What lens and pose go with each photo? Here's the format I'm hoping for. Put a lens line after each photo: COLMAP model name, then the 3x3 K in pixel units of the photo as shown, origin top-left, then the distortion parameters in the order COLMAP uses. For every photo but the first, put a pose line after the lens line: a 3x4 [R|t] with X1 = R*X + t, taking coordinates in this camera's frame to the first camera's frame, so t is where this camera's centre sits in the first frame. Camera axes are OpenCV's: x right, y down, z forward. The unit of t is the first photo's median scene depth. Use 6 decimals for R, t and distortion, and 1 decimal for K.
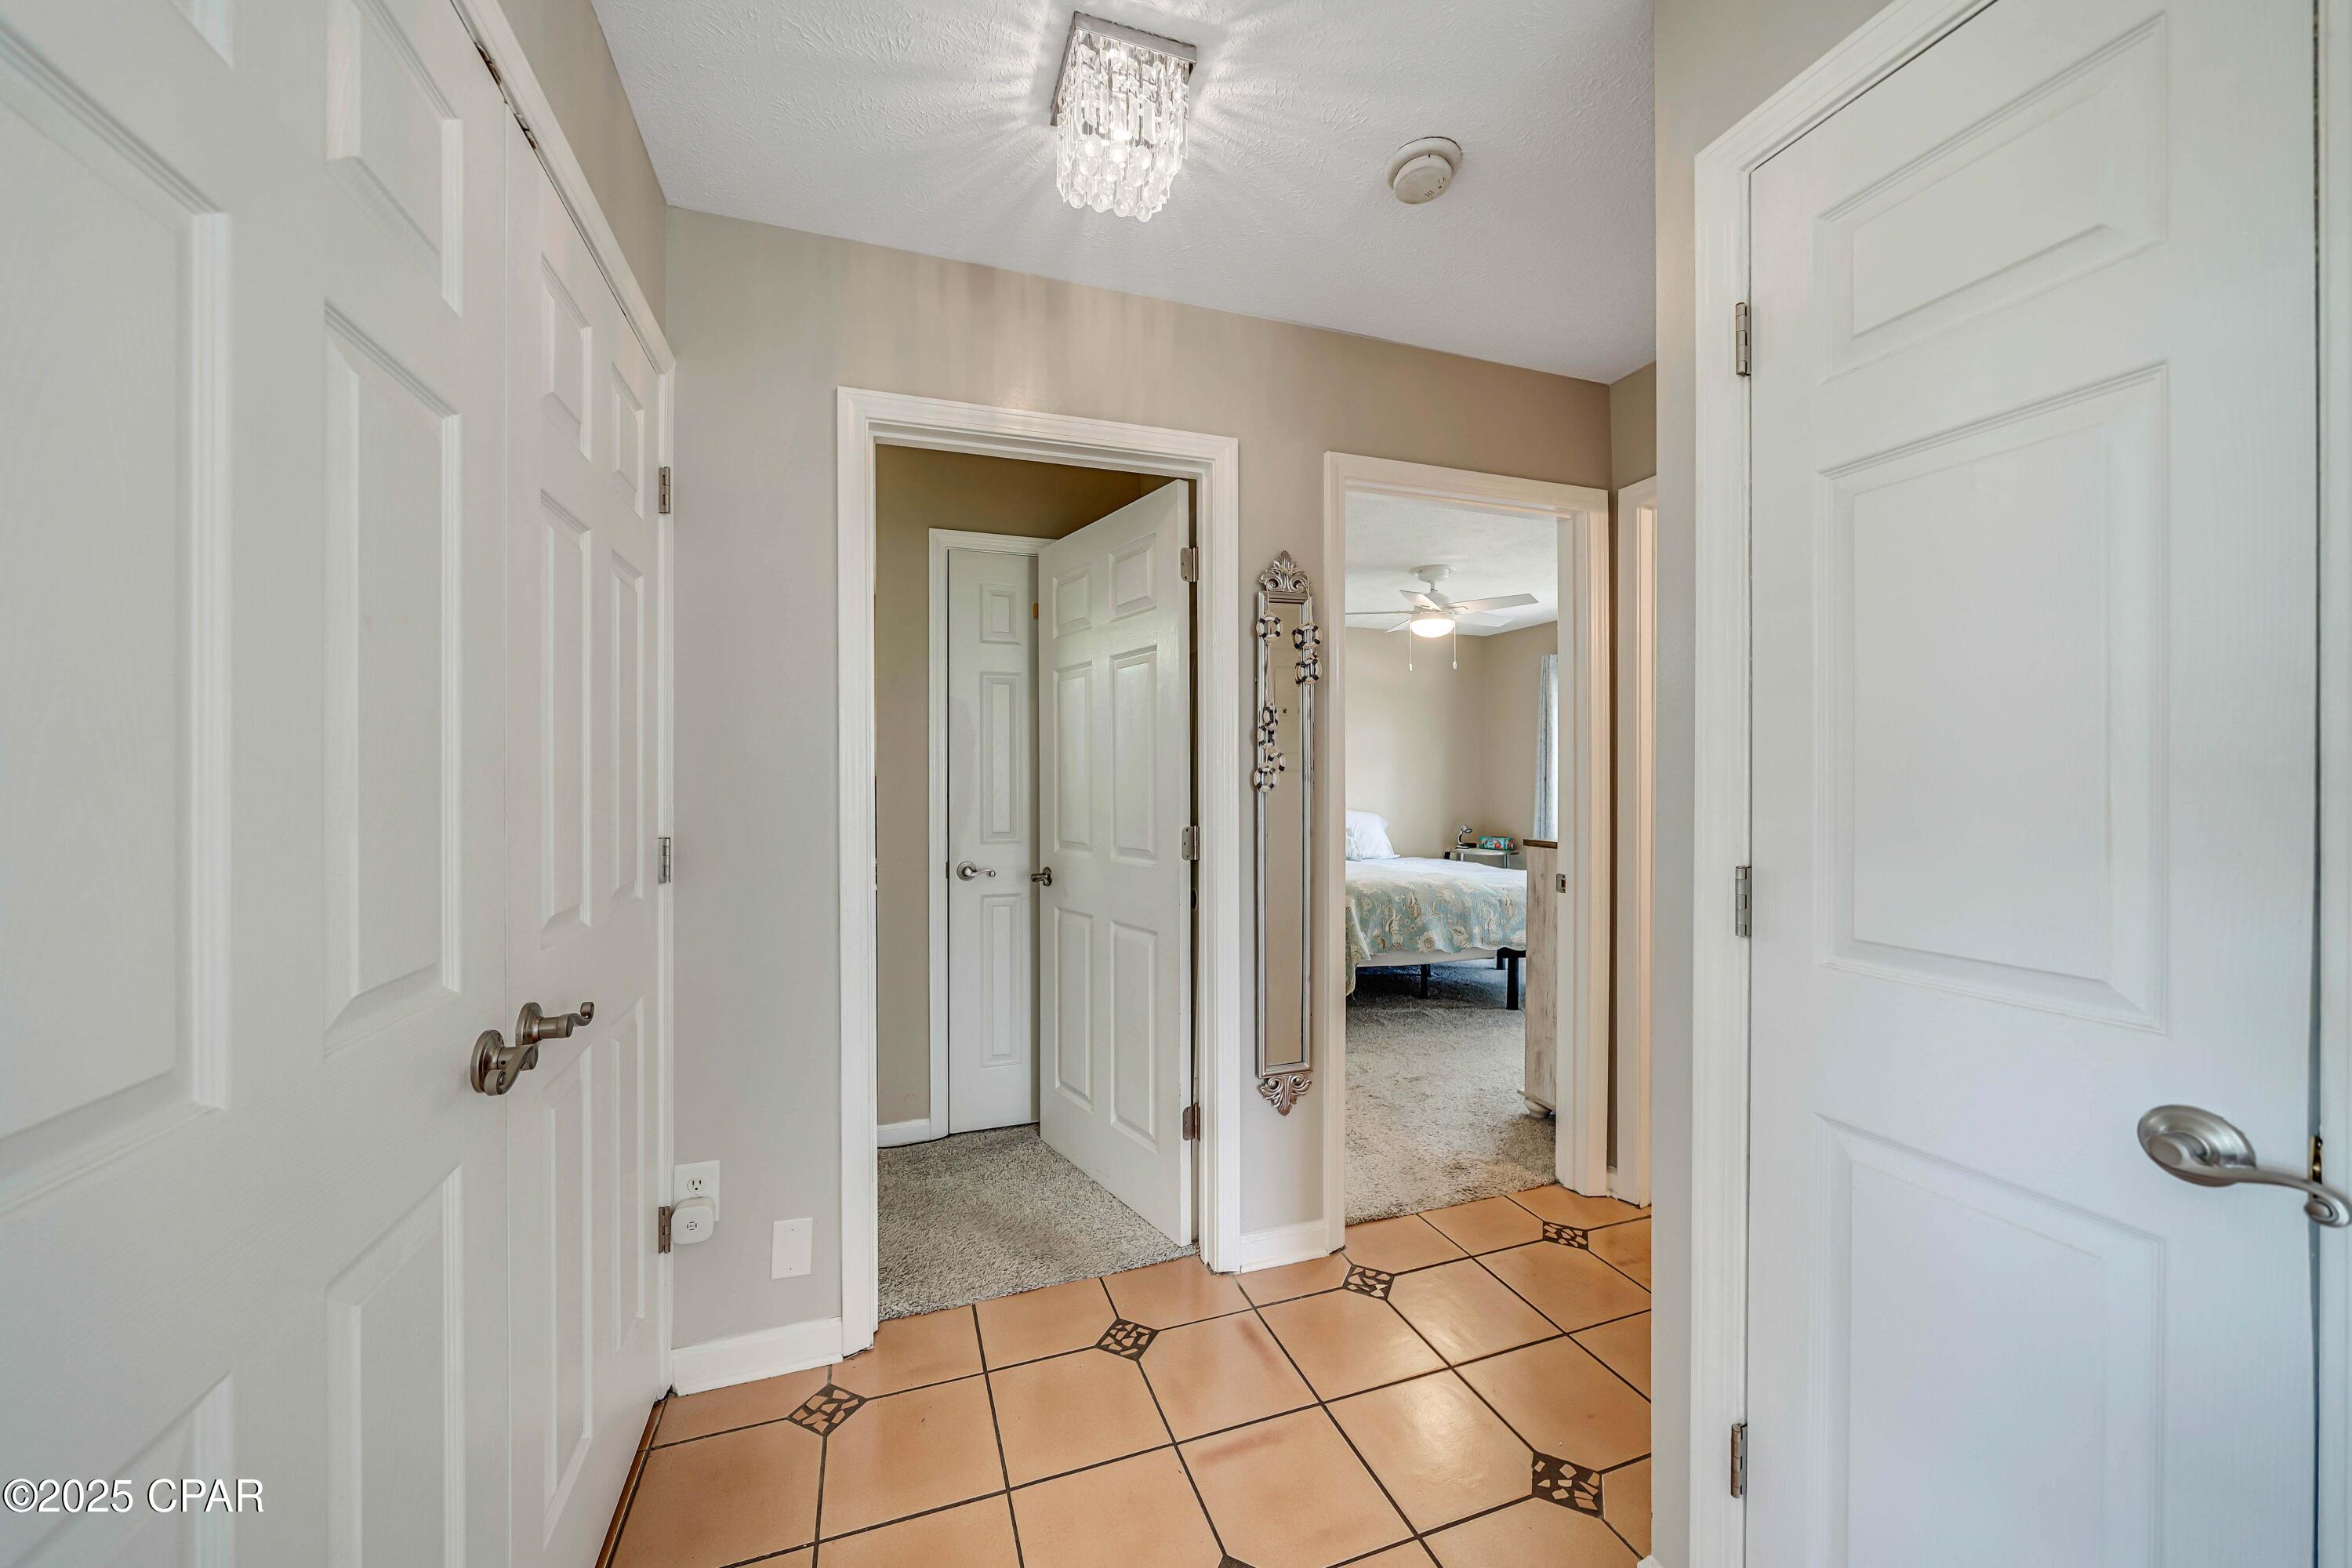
lens RADIAL K [[816.9, 0, 1166.7], [0, 816.9, 783.9], [0, 0, 1]] dist [-0.004731, 0.000169]
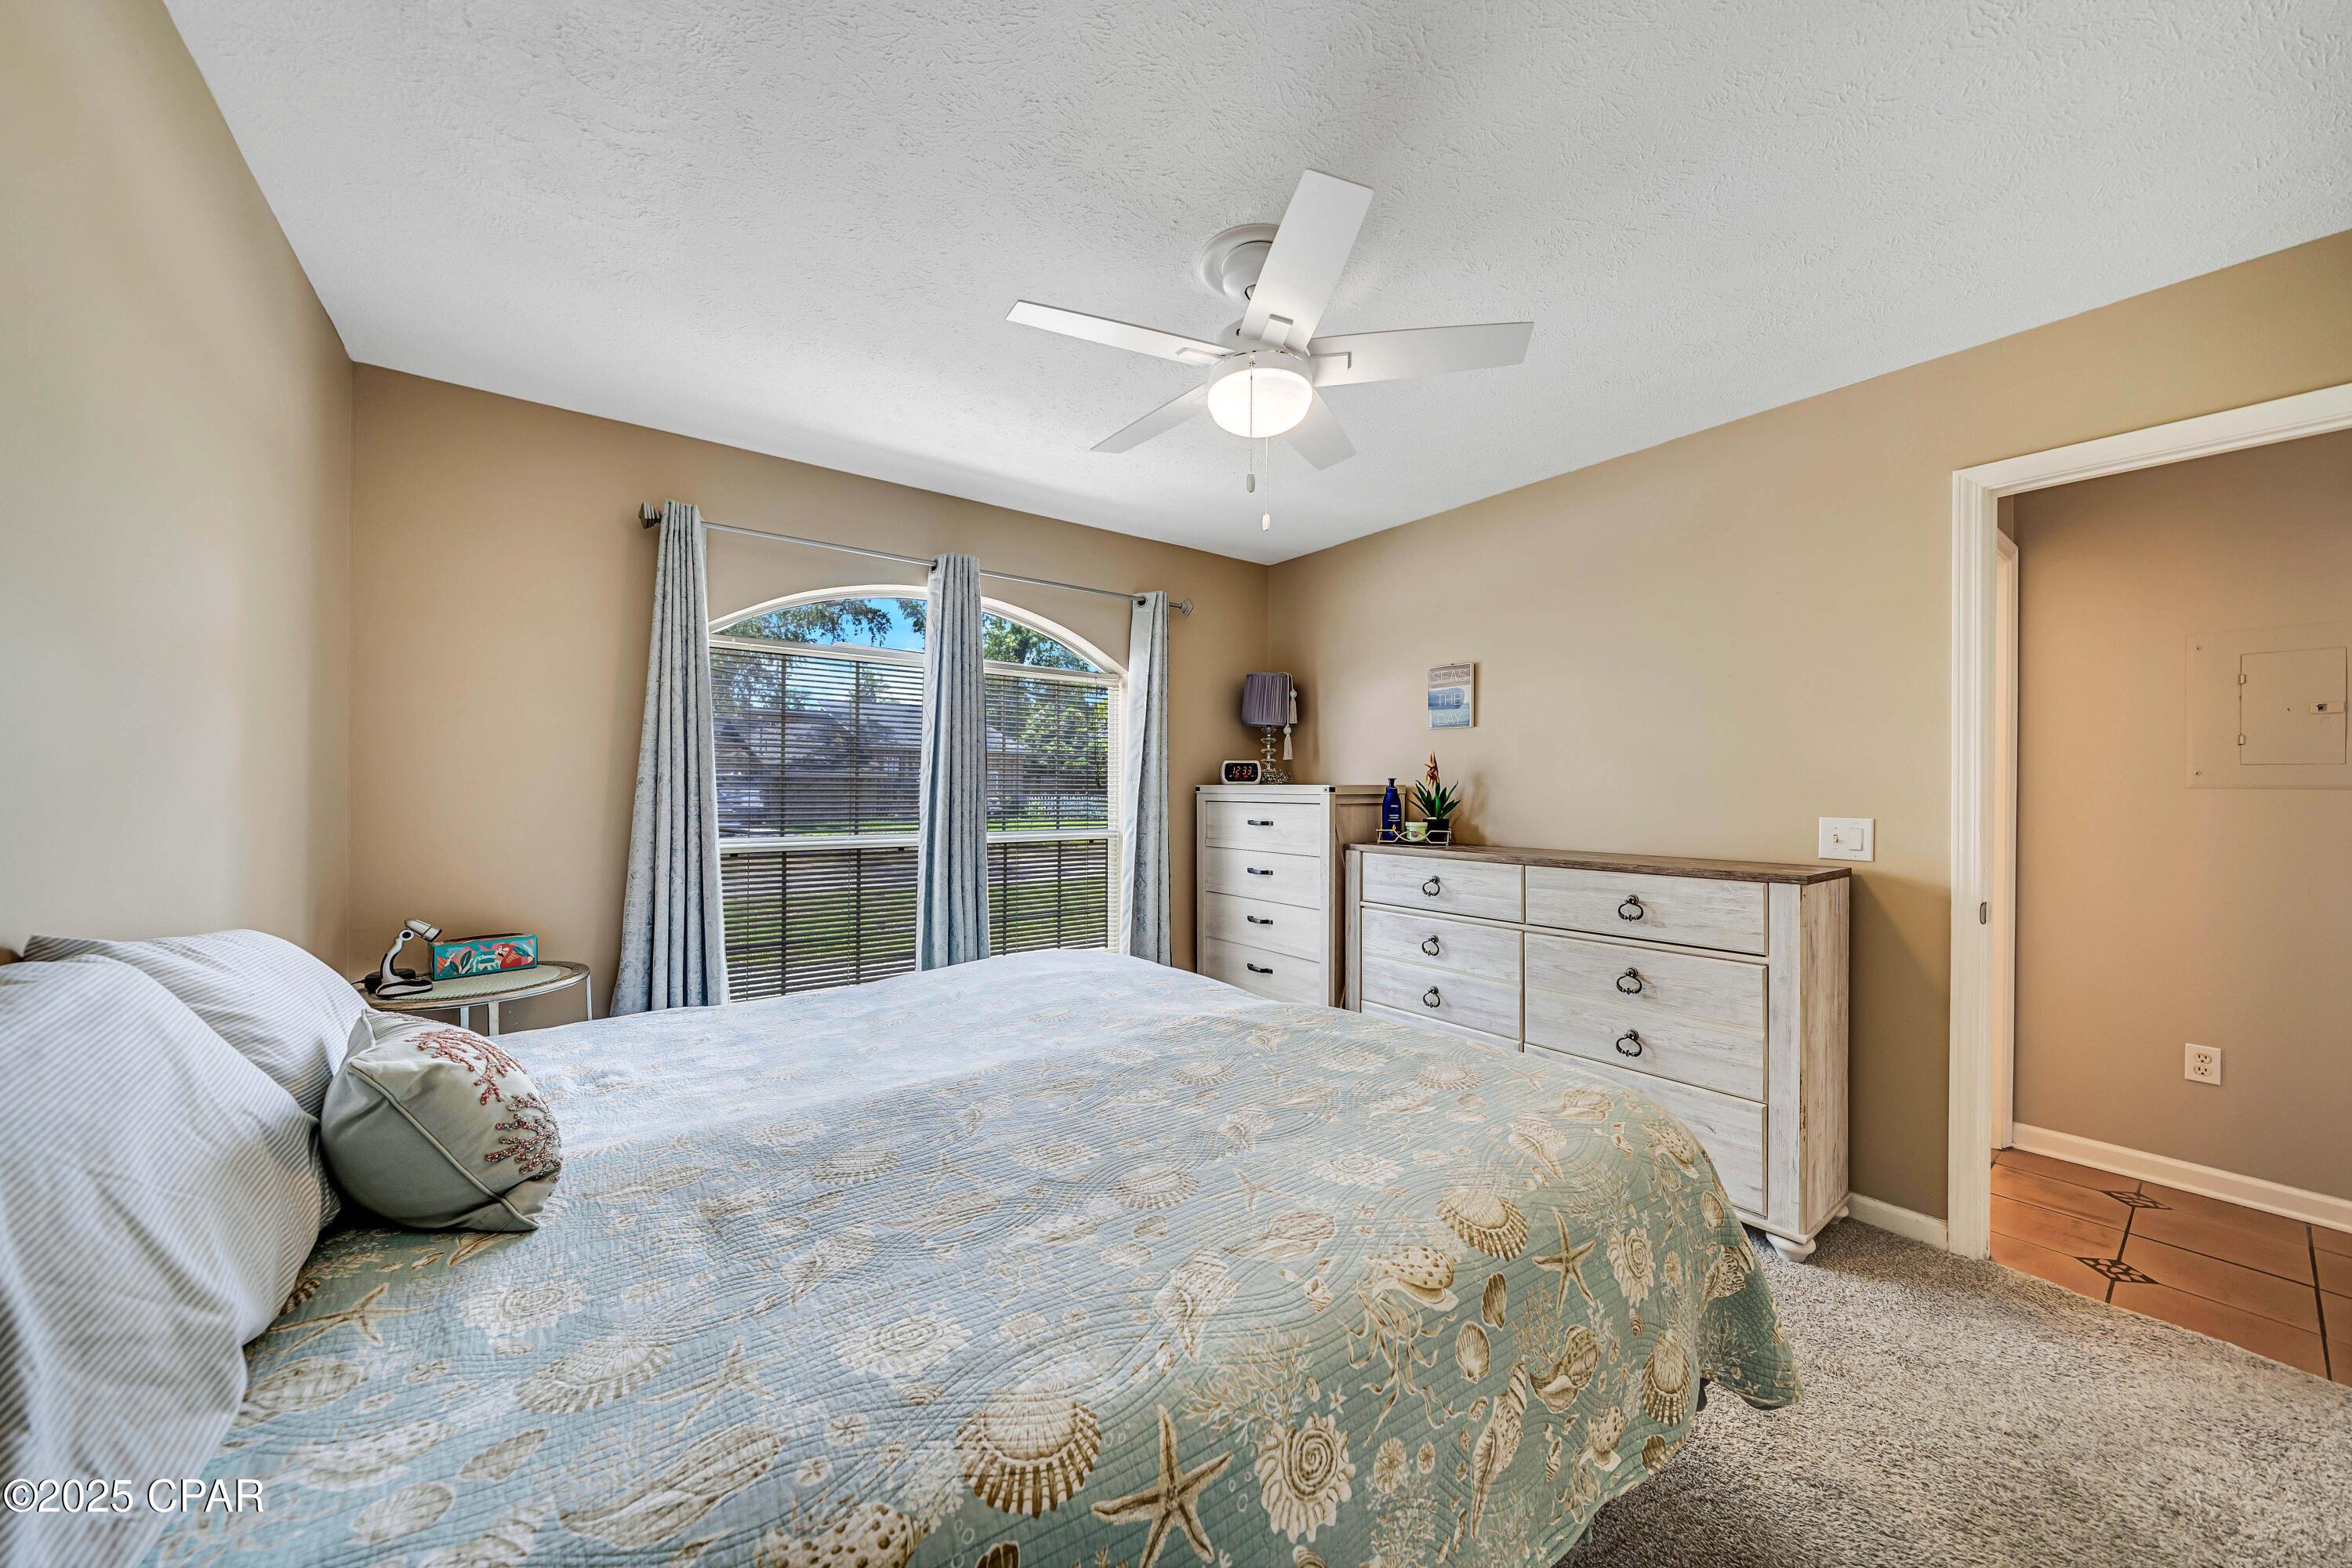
lens RADIAL K [[816.9, 0, 1166.7], [0, 816.9, 783.9], [0, 0, 1]] dist [-0.004731, 0.000169]
pose [[-0.302579, -0.006011, 0.953105, -0.046921], [-0.006106, 0.999972, 0.004368, -0.009505], [-0.953105, -0.004498, -0.302607, 1.260123]]
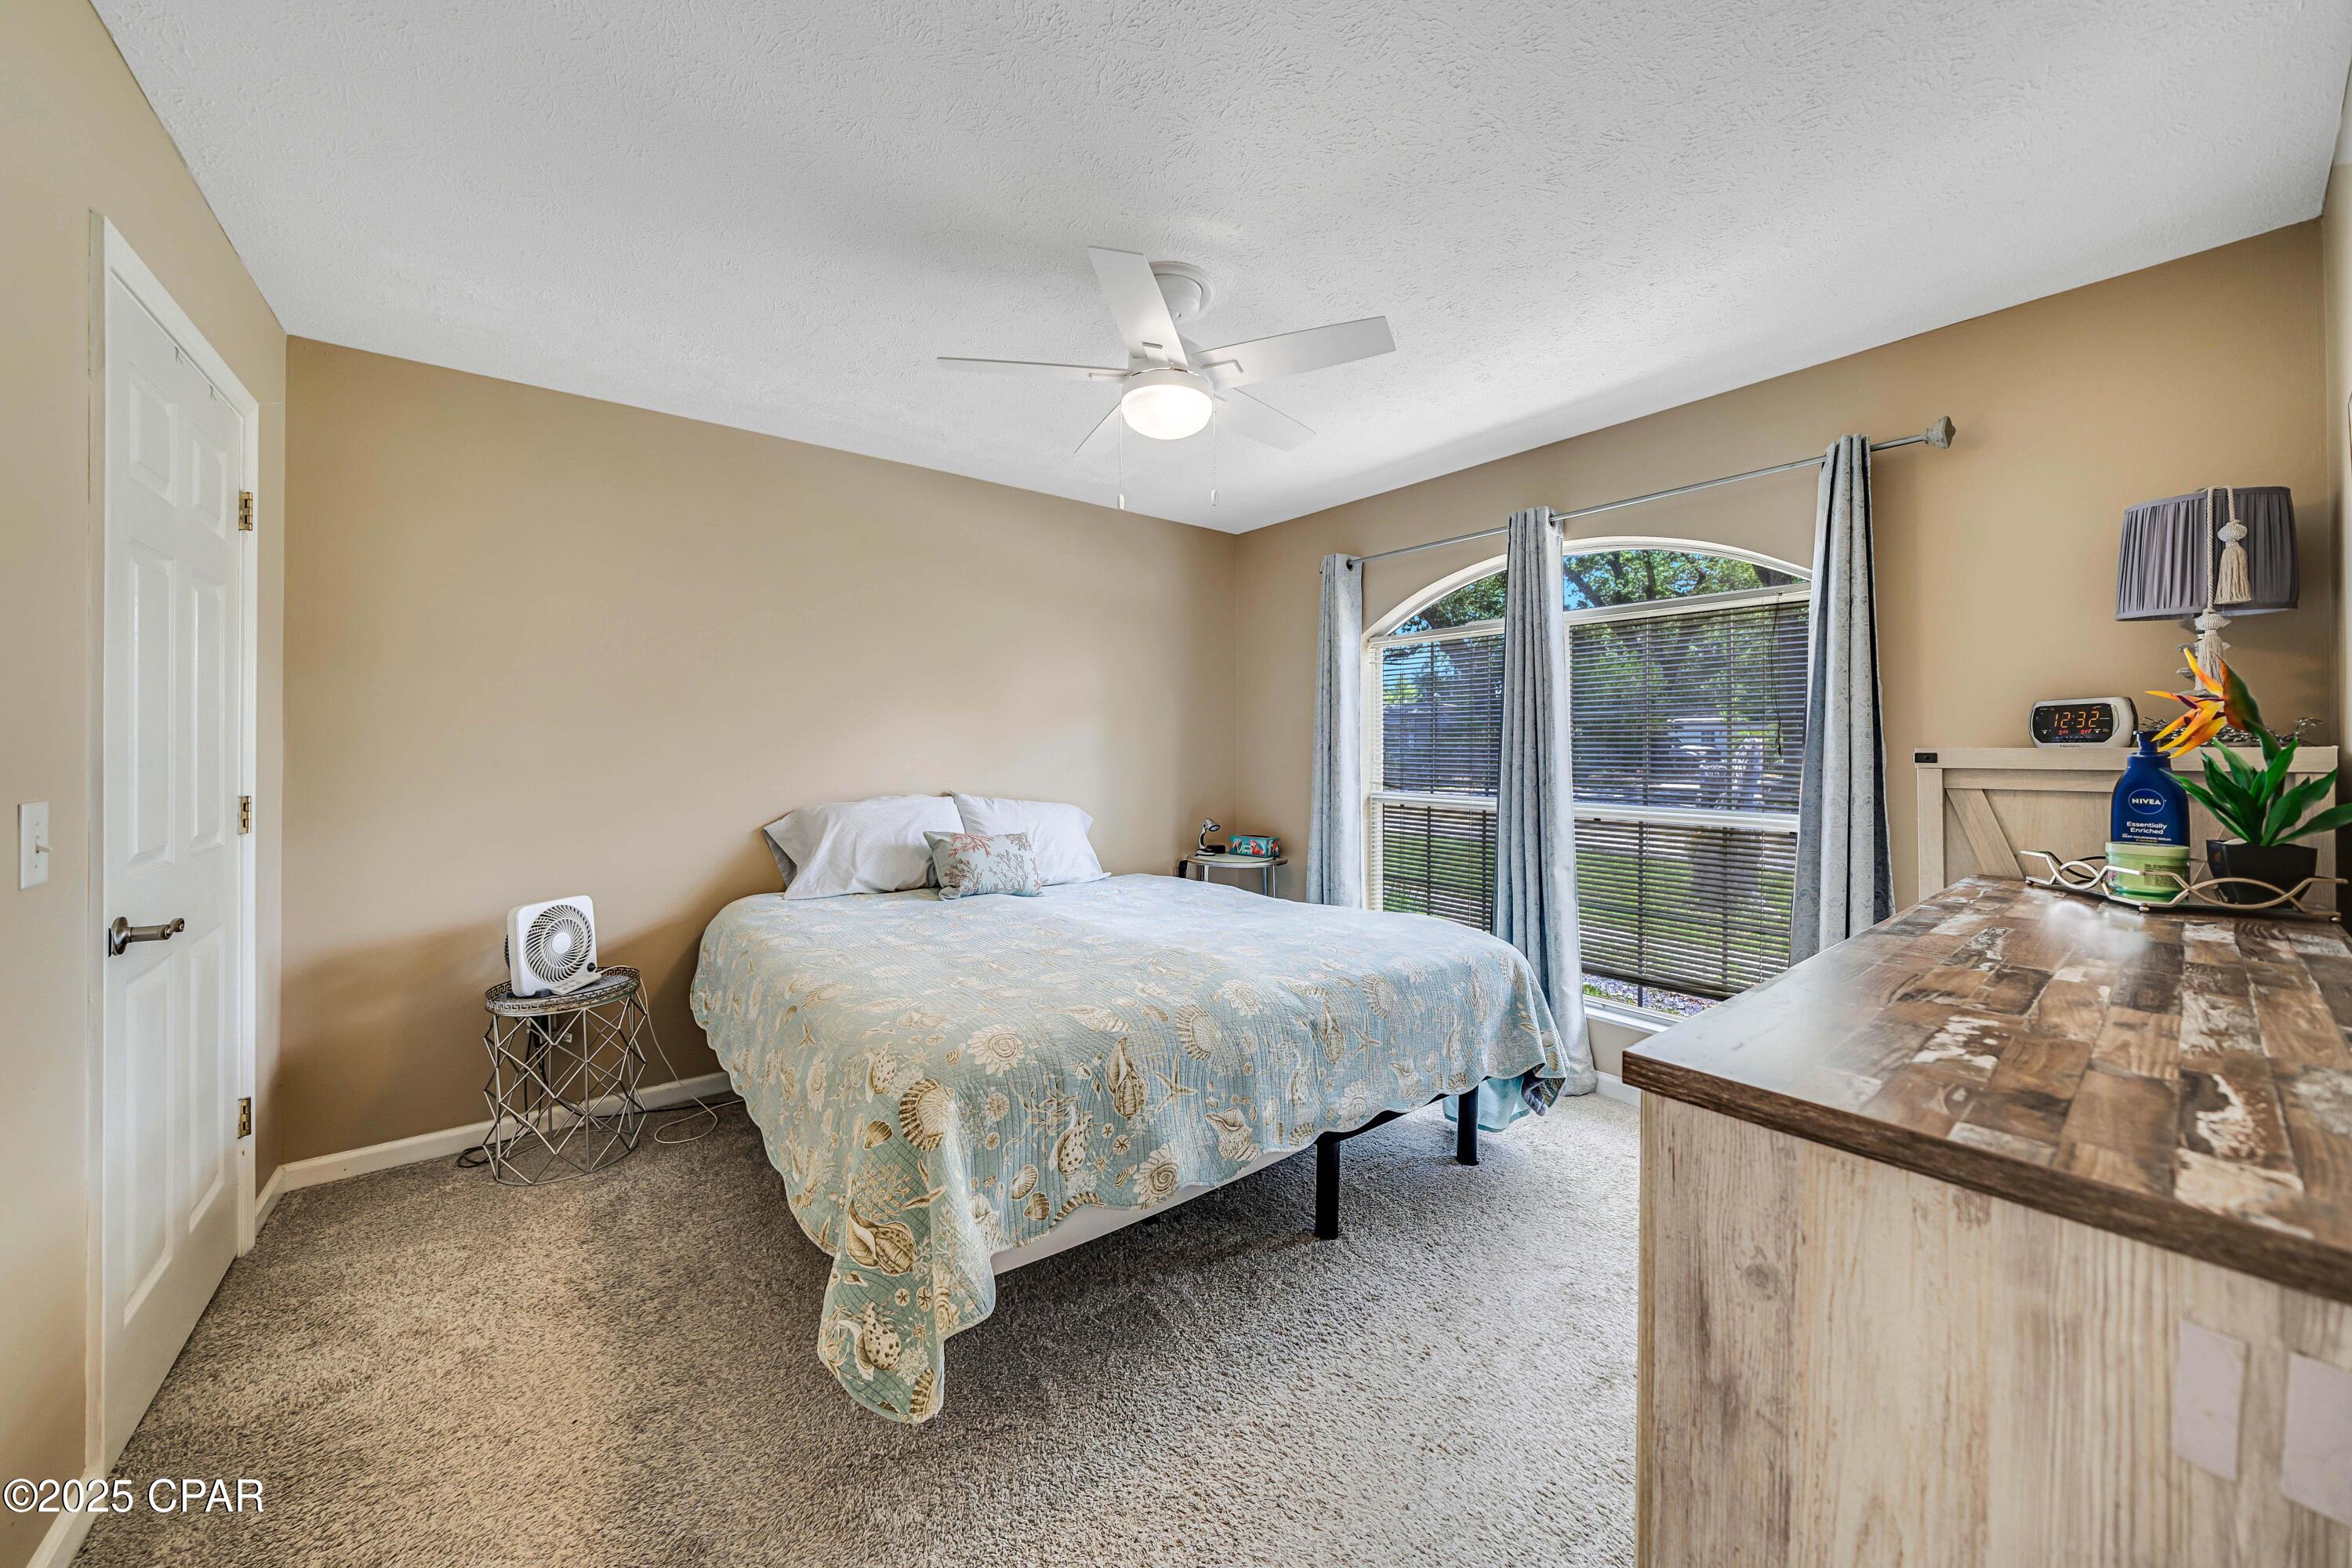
lens RADIAL K [[816.9, 0, 1166.7], [0, 816.9, 783.9], [0, 0, 1]] dist [-0.004731, 0.000169]
pose [[0.946519, -0.014640, 0.322316, 0.195446], [0.001906, 0.999206, 0.039789, -0.004899], [-0.322643, -0.037047, 0.945796, 0.621741]]
